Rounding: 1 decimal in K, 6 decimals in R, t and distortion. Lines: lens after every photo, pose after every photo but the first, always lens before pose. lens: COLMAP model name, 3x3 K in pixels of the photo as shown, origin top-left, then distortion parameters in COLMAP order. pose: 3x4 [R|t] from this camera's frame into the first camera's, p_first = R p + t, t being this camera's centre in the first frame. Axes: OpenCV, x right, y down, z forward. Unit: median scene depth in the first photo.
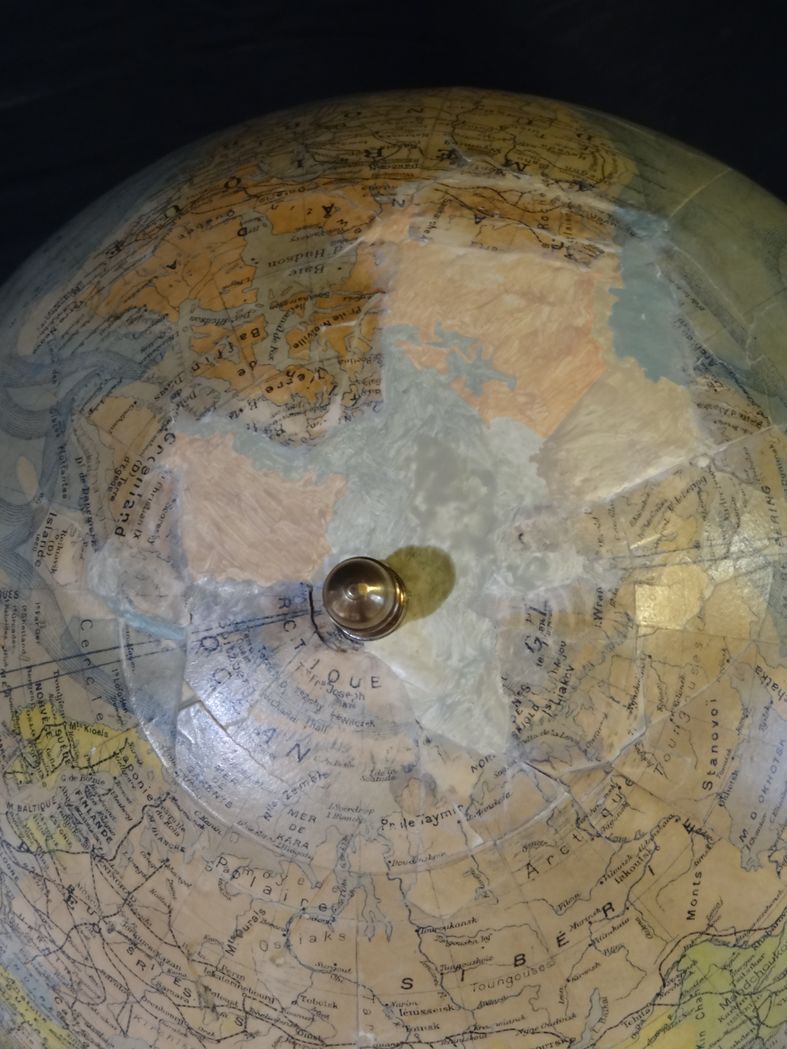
lens RADIAL K [[1734.2, 0, 388.6], [0, 1734.2, 526.2], [0, 0, 1]] dist [-0.063390, 0.000000]
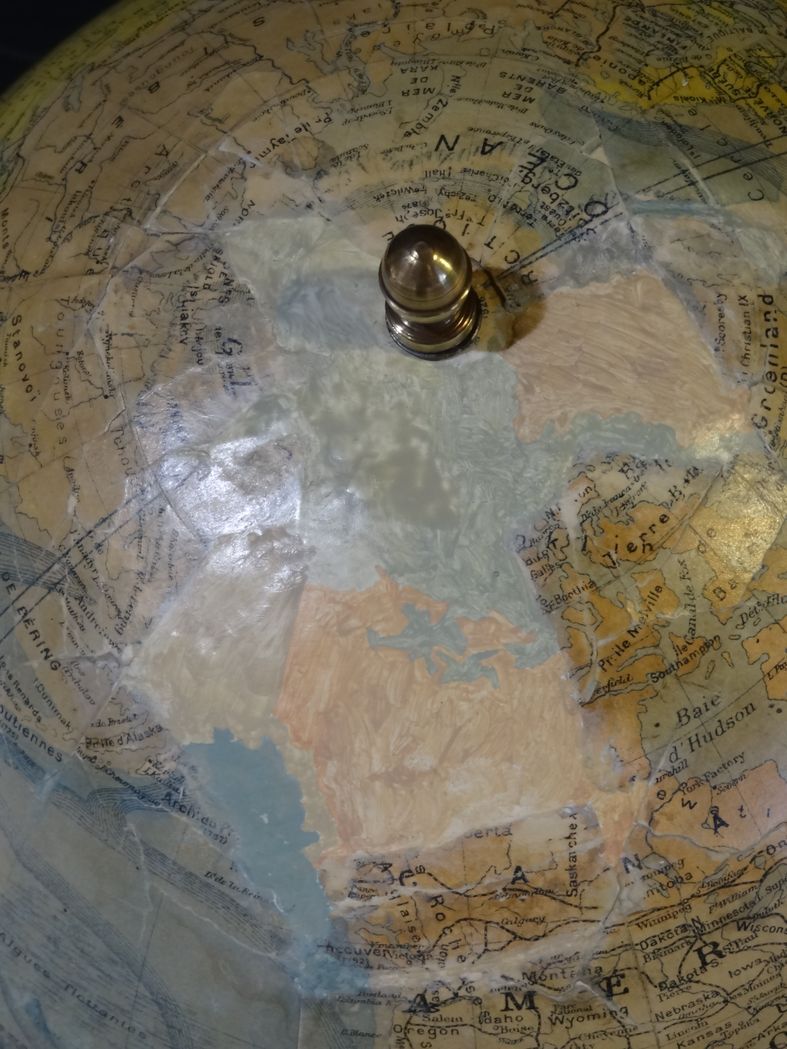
lens RADIAL K [[1734.2, 0, 387.6], [0, 1734.2, 528.0], [0, 0, 1]] dist [-0.063390, 0.000000]
pose [[-0.913063, 0.400602, 0.076375, -0.013645], [-0.332064, -0.839022, 0.431017, -0.375082], [0.236747, 0.368185, 0.899106, 0.281422]]
